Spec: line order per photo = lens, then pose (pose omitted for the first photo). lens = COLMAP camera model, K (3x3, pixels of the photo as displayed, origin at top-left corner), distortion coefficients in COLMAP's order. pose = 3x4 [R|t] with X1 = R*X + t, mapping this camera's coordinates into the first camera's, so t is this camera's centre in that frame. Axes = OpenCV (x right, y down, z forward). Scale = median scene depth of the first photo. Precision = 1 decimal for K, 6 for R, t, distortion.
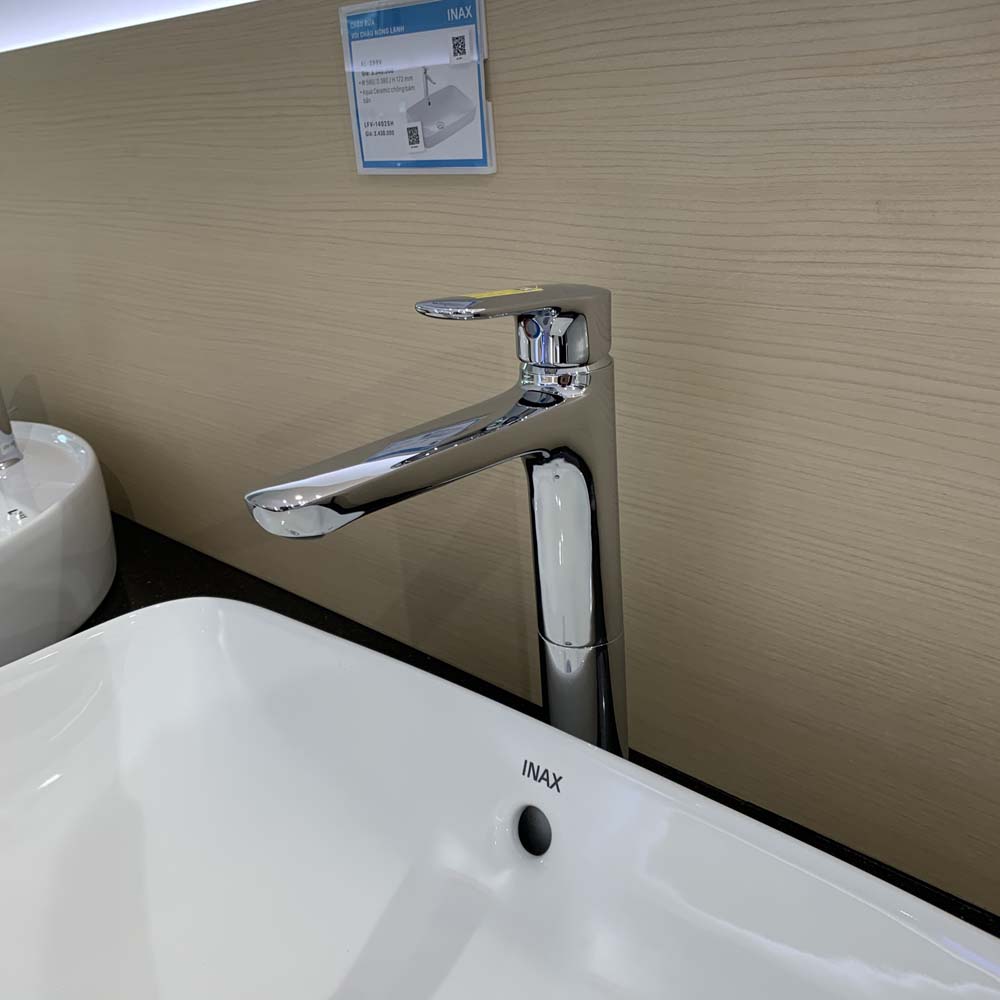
lens RADIAL K [[1038.4, 0, 489.7], [0, 1038.4, 498.5], [0, 0, 1]] dist [-0.001292, -0.012973]
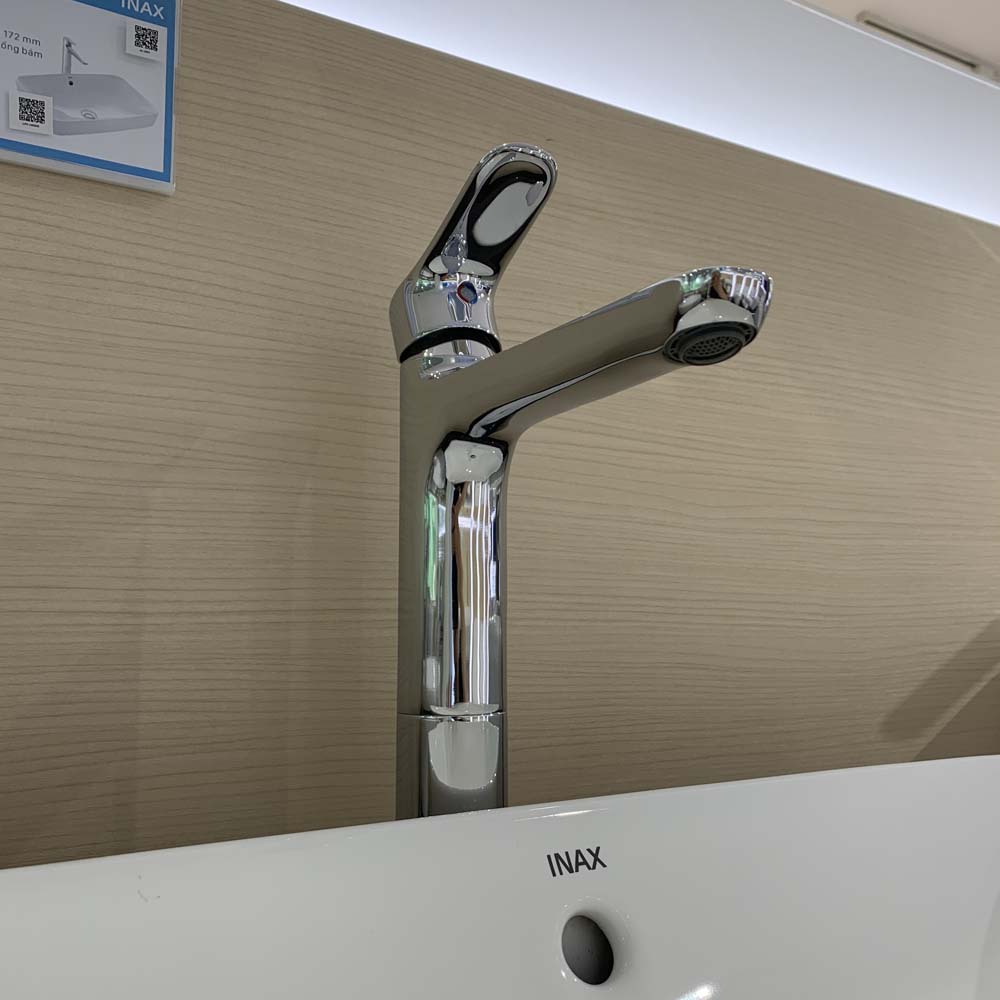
lens RADIAL K [[1034.7, 0, 500.0], [0, 1034.7, 500.0], [0, 0, 1]] dist [0.014715, -0.039025]
pose [[0.257441, 0.190092, 0.947412, -0.722863], [0.347442, 0.896677, -0.274323, 0.224418], [-0.901669, 0.399793, 0.164796, 0.842458]]
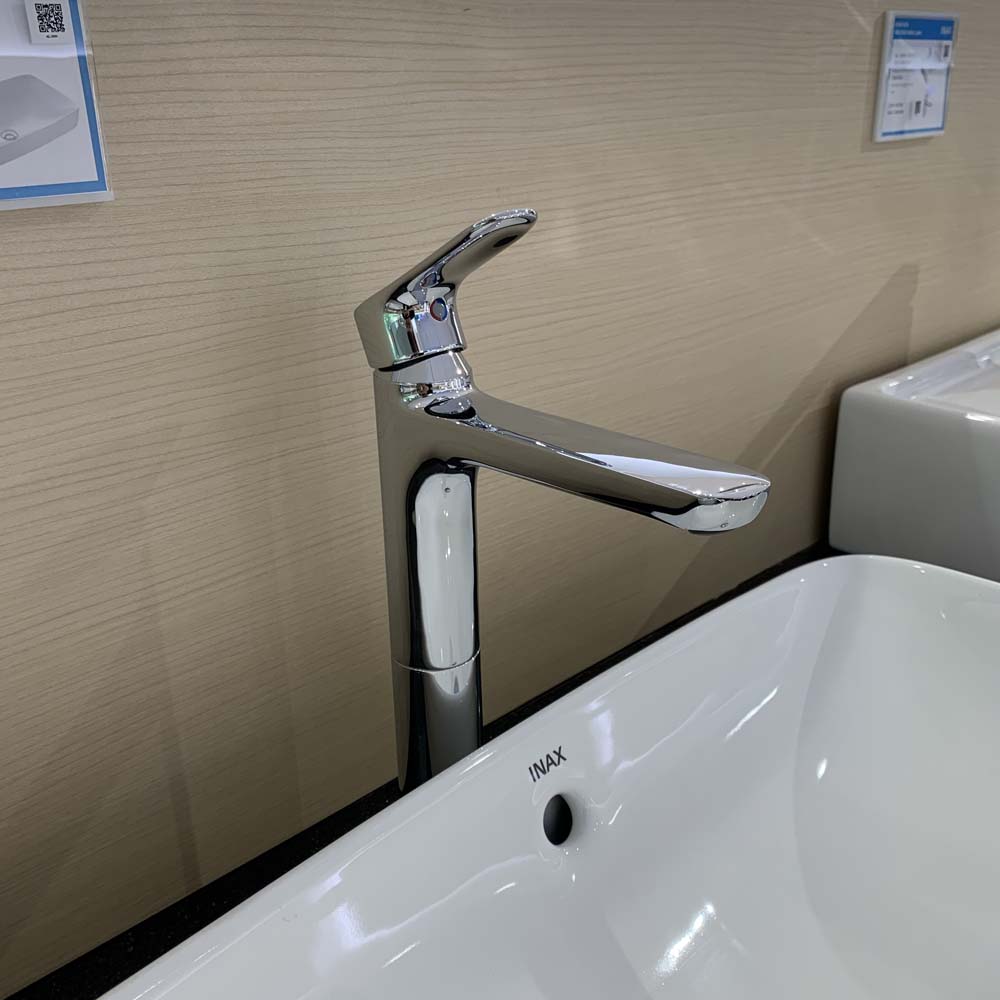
lens RADIAL K [[1034.7, 0, 500.0], [0, 1034.7, 500.0], [0, 0, 1]] dist [0.014715, -0.039025]
pose [[0.034345, -0.291988, 0.955805, -0.847029], [0.391324, 0.883937, 0.255971, -0.235330], [-0.919612, 0.365238, 0.144620, 0.821671]]
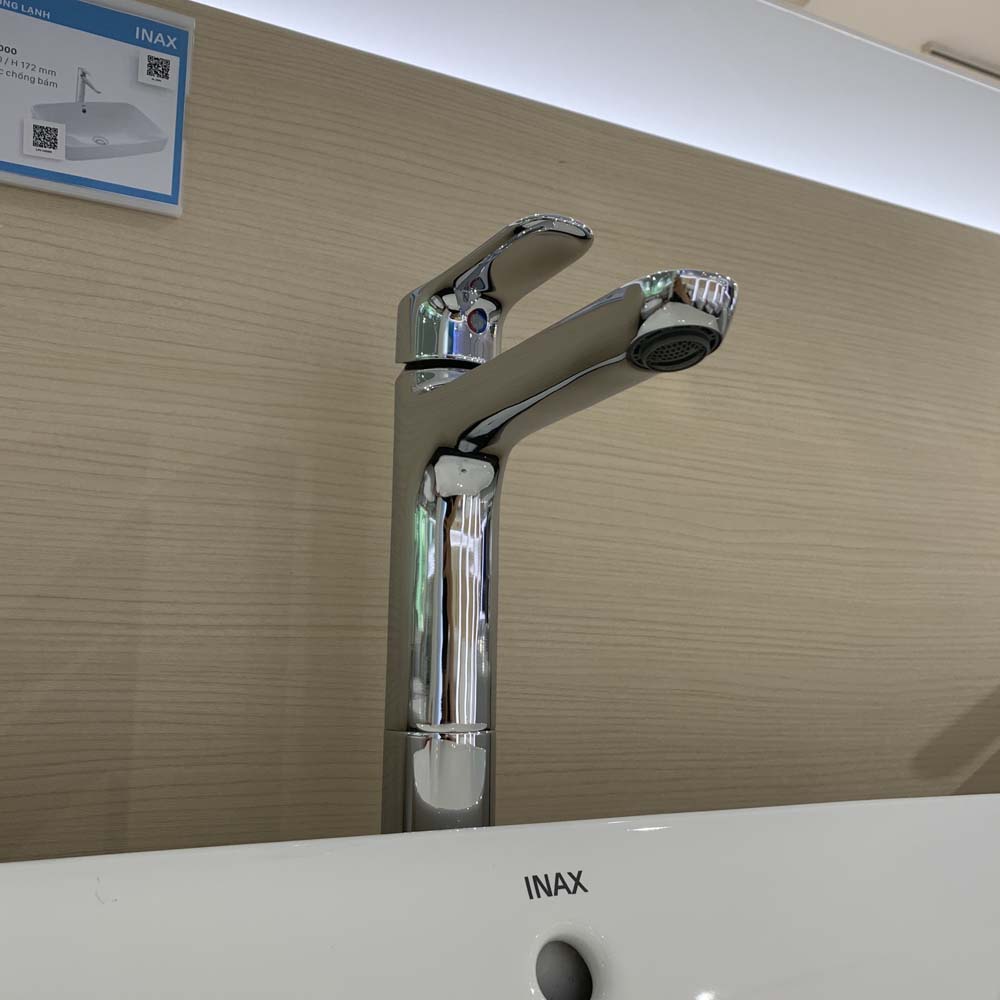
lens RADIAL K [[1038.4, 0, 489.7], [0, 1038.4, 498.5], [0, 0, 1]] dist [-0.001292, -0.012973]
pose [[0.324266, 0.226556, 0.918436, -0.697702], [0.317196, 0.888648, -0.331198, 0.258118], [-0.891201, 0.398720, 0.216295, 0.795420]]
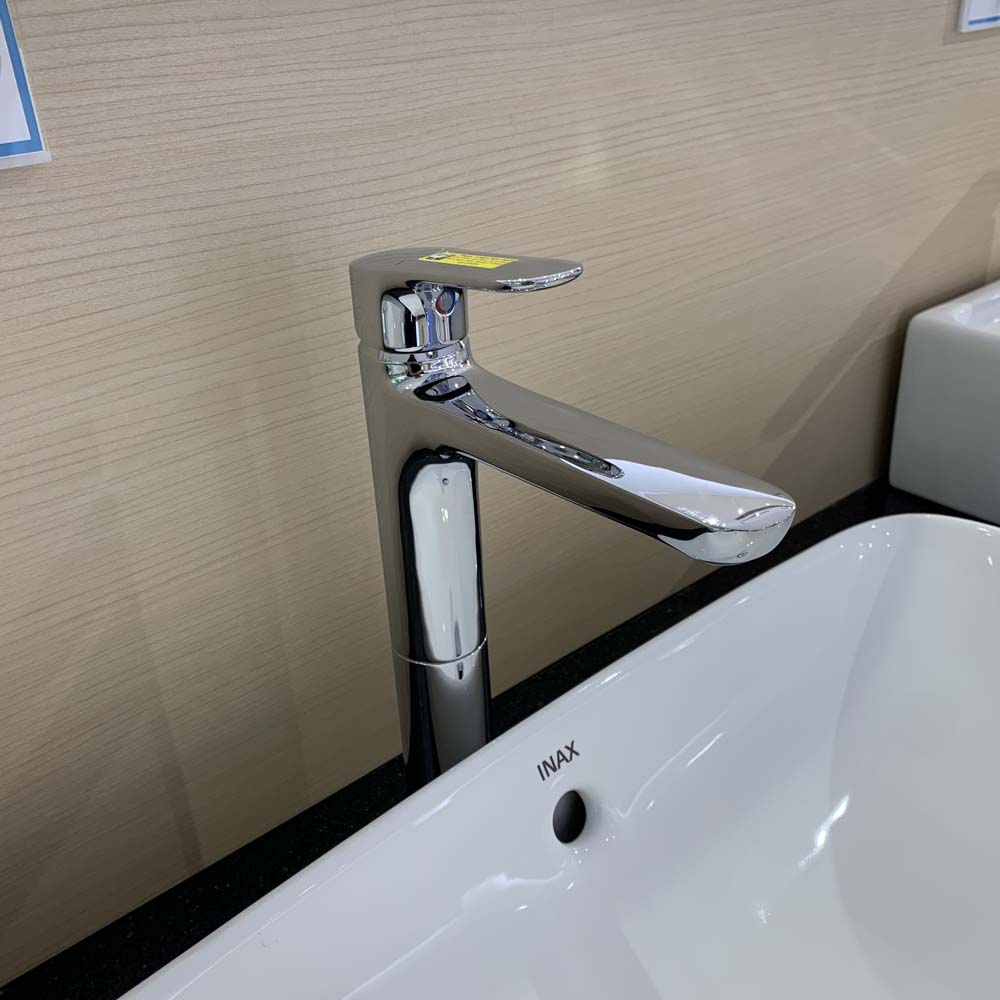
lens RADIAL K [[1034.7, 0, 500.0], [0, 1034.7, 500.0], [0, 0, 1]] dist [0.014715, -0.039025]
pose [[0.095261, -0.397474, 0.912655, -0.724258], [0.408658, 0.851621, 0.328238, -0.263451], [-0.907702, 0.341696, 0.243558, 0.756669]]
